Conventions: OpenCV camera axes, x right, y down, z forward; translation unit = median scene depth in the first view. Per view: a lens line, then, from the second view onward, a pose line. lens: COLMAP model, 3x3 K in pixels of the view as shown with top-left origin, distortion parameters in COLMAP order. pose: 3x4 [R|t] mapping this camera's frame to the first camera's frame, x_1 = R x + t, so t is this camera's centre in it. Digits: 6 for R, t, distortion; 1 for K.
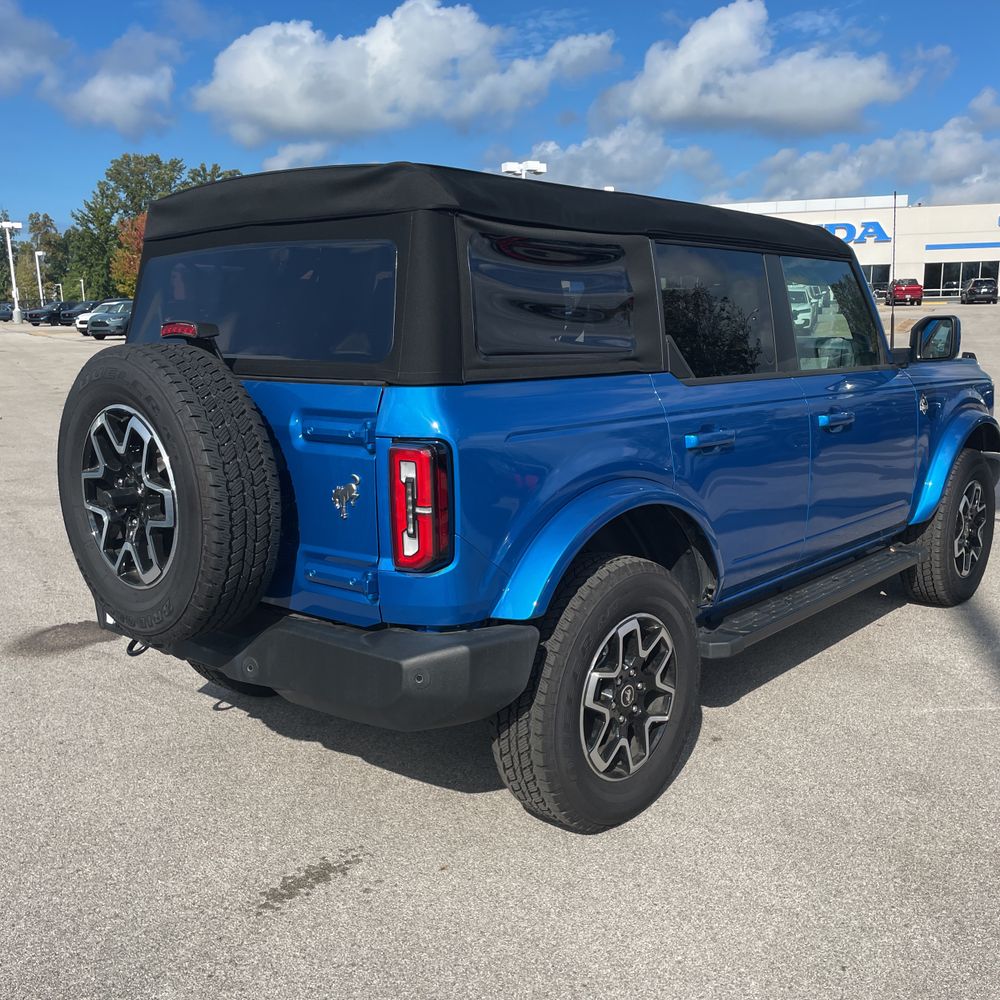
lens RADIAL K [[1015.0, 0, 500.0], [0, 1015.0, 500.0], [0, 0, 1]] dist [0.084575, -0.124265]
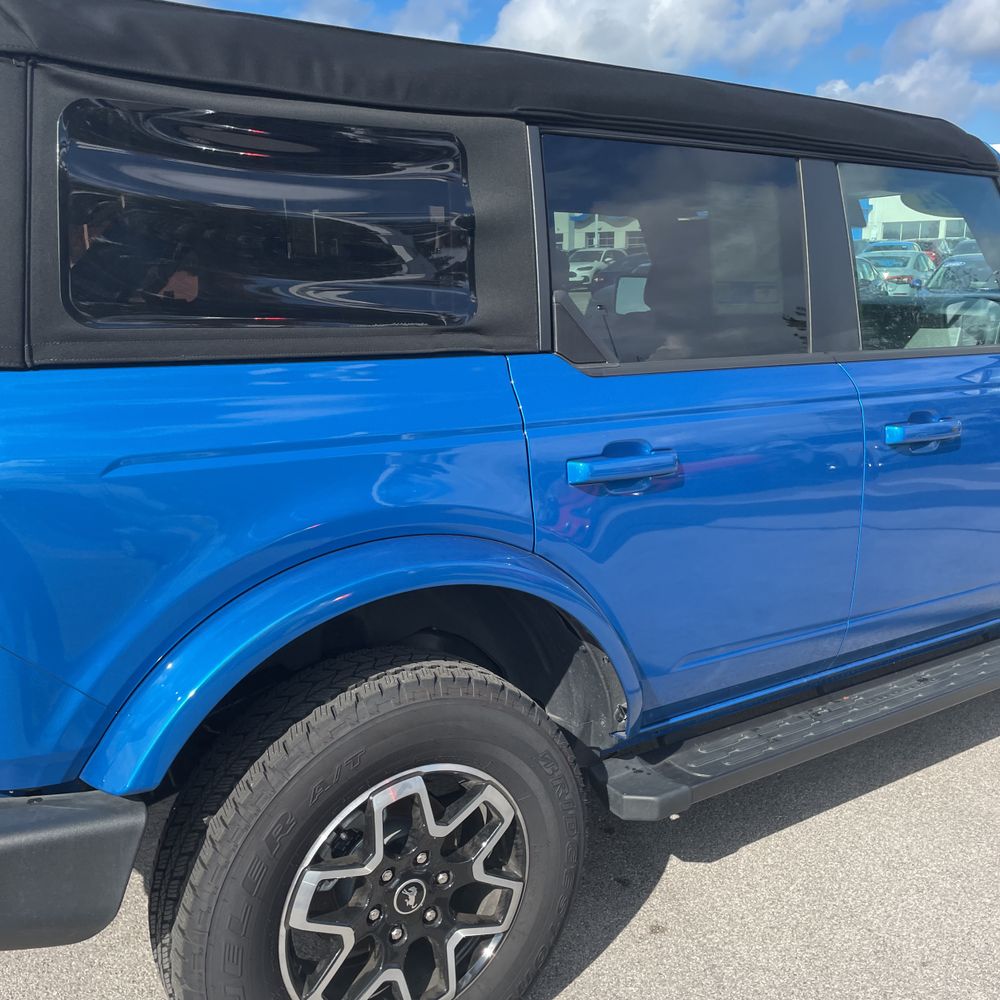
lens RADIAL K [[1018.3, 0, 505.8], [0, 1018.3, 500.5], [0, 0, 1]] dist [0.080373, -0.117767]
pose [[0.969072, 0.064360, -0.238239, 0.304455], [-0.053890, 0.997284, 0.050208, -0.071726], [0.240824, -0.035816, 0.969908, 0.433077]]
